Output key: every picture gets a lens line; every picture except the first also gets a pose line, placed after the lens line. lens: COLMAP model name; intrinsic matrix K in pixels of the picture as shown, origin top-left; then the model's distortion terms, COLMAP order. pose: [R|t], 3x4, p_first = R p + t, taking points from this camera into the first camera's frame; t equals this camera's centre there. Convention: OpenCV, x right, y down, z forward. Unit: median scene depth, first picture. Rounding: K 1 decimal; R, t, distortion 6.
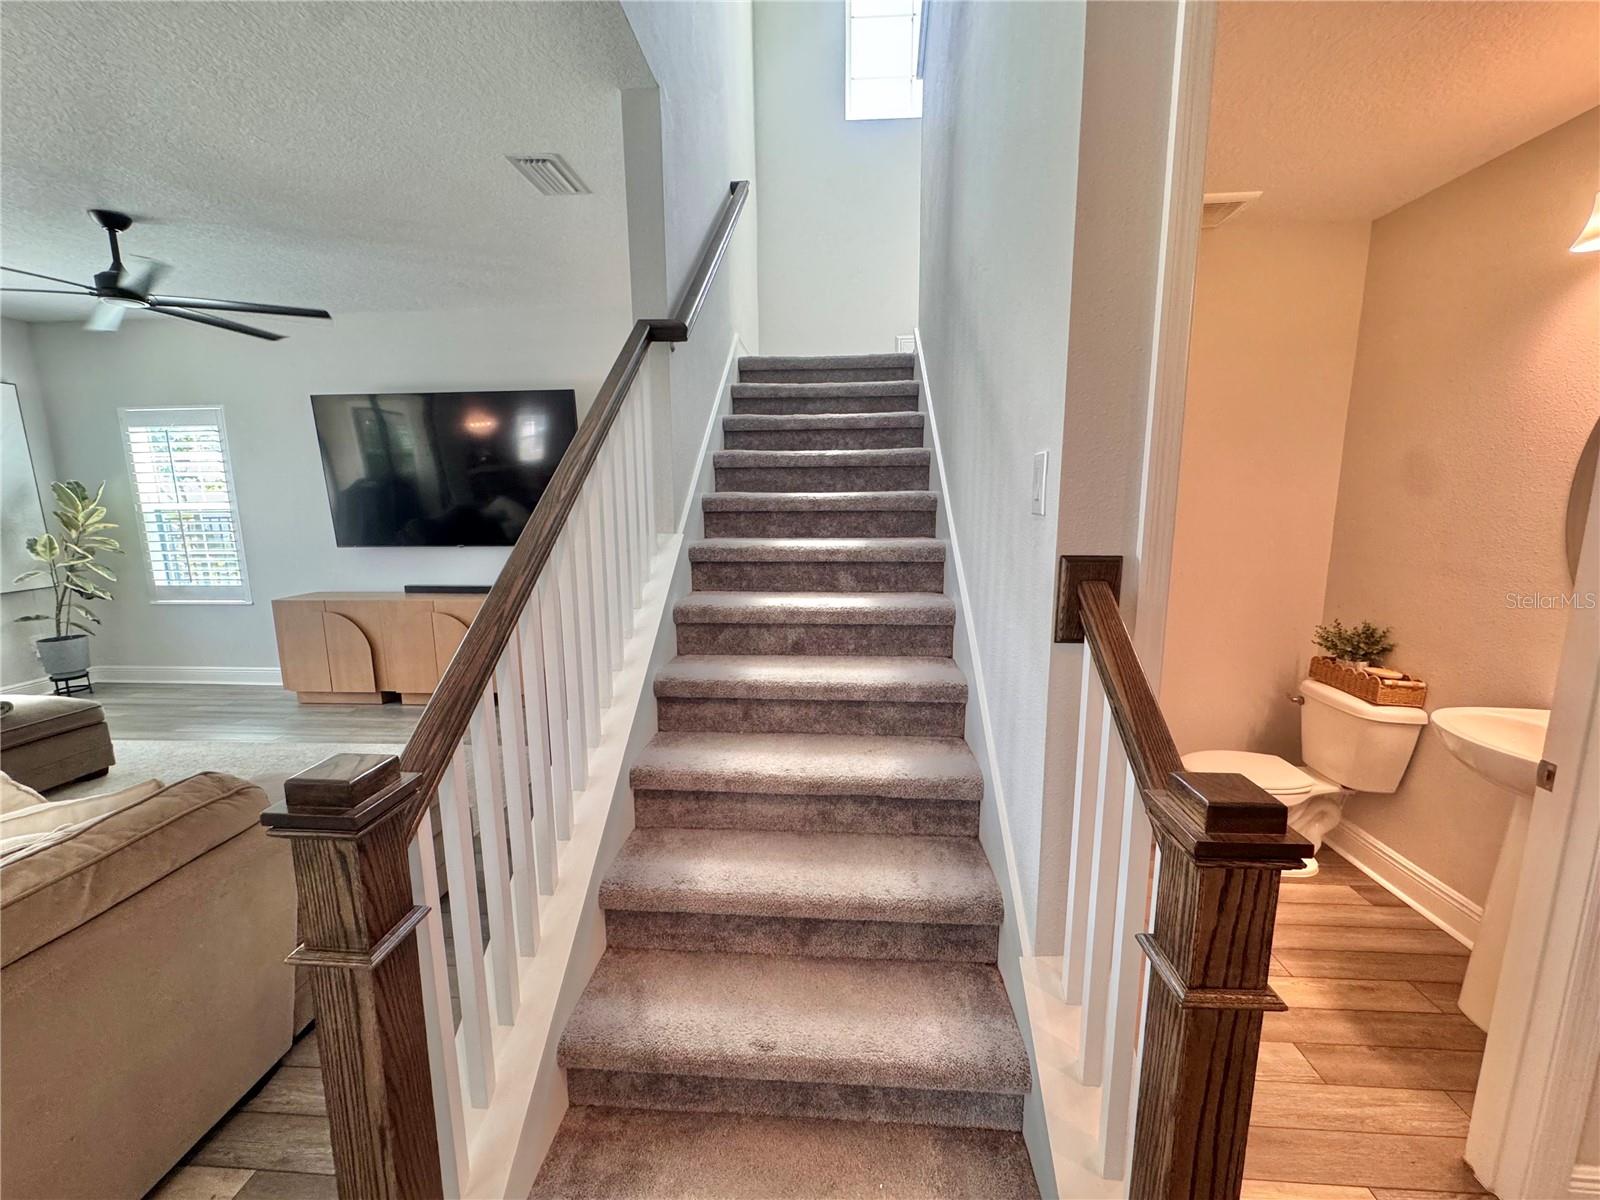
lens RADIAL K [[641.0, 0, 798.7], [0, 641.0, 597.3], [0, 0, 1]] dist [-0.005414, 0.000222]
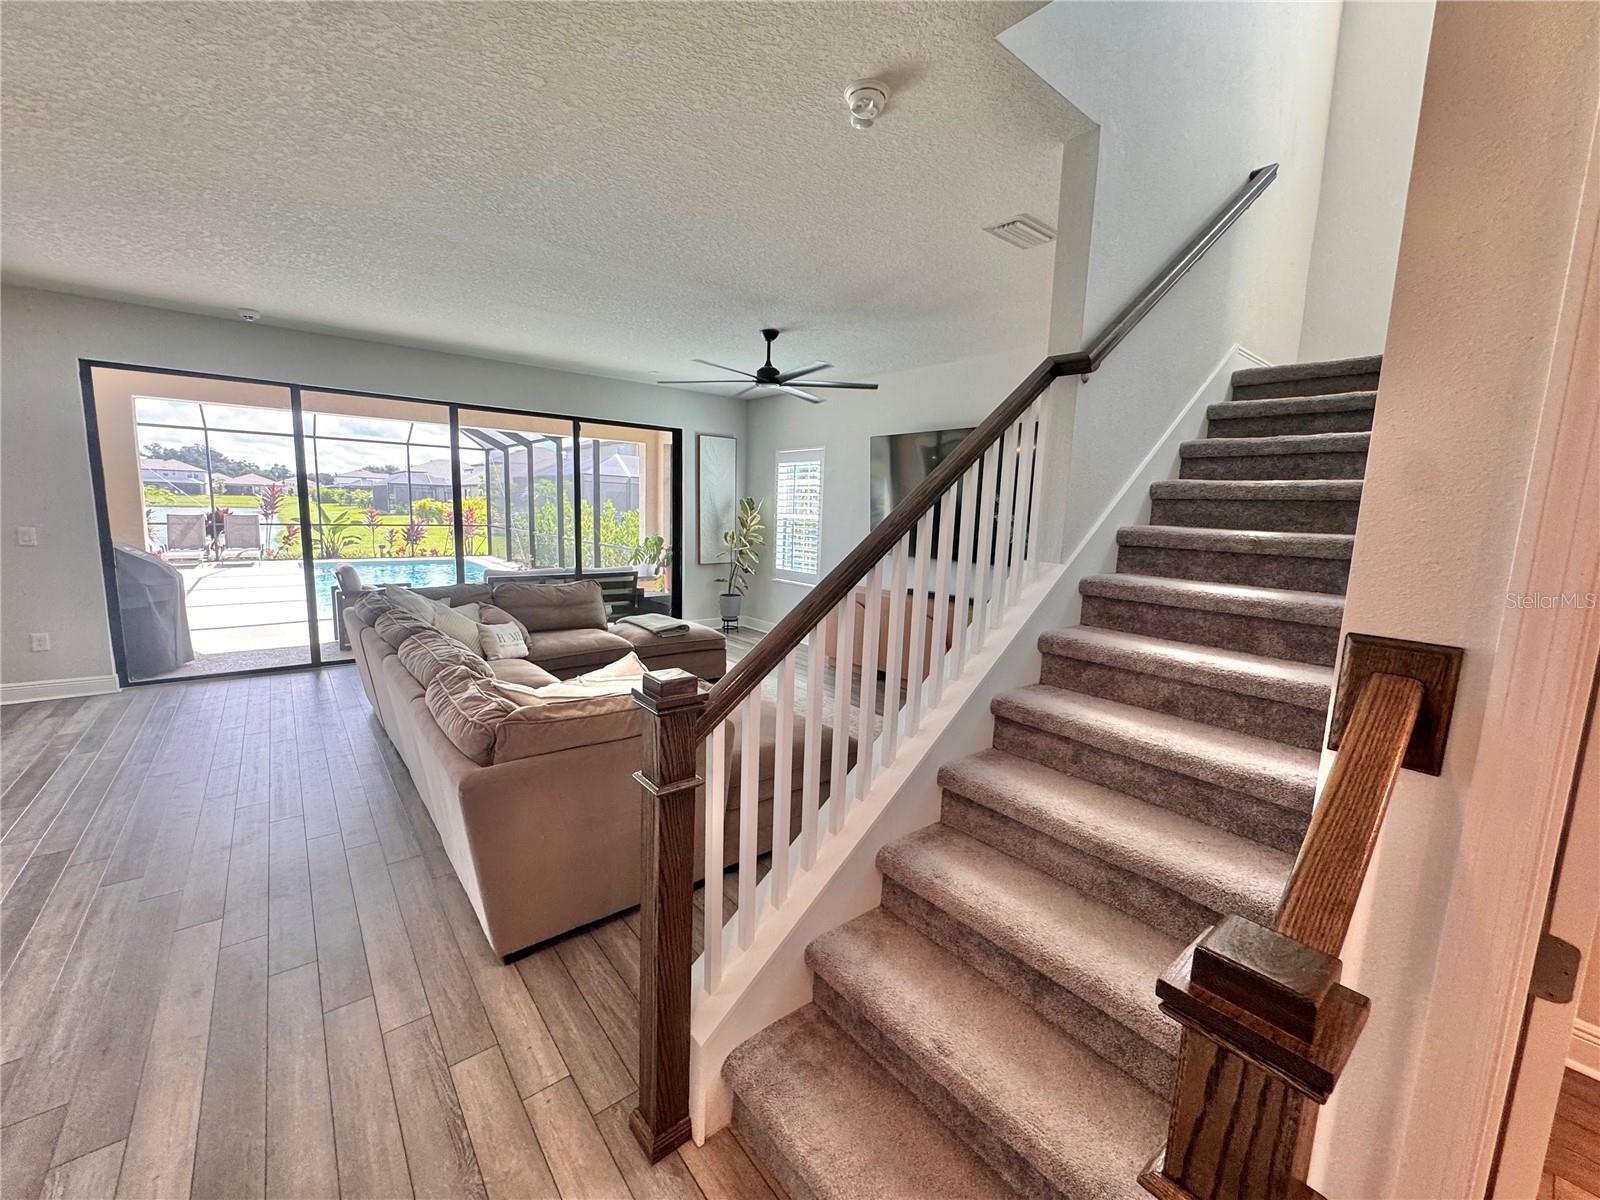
lens RADIAL K [[641.0, 0, 798.7], [0, 641.0, 597.3], [0, 0, 1]] dist [-0.005414, 0.000222]
pose [[0.678346, 0.130867, -0.722994, 0.248295], [-0.157187, 0.987076, 0.031188, -0.014121], [0.717732, 0.092489, 0.690150, 0.021242]]
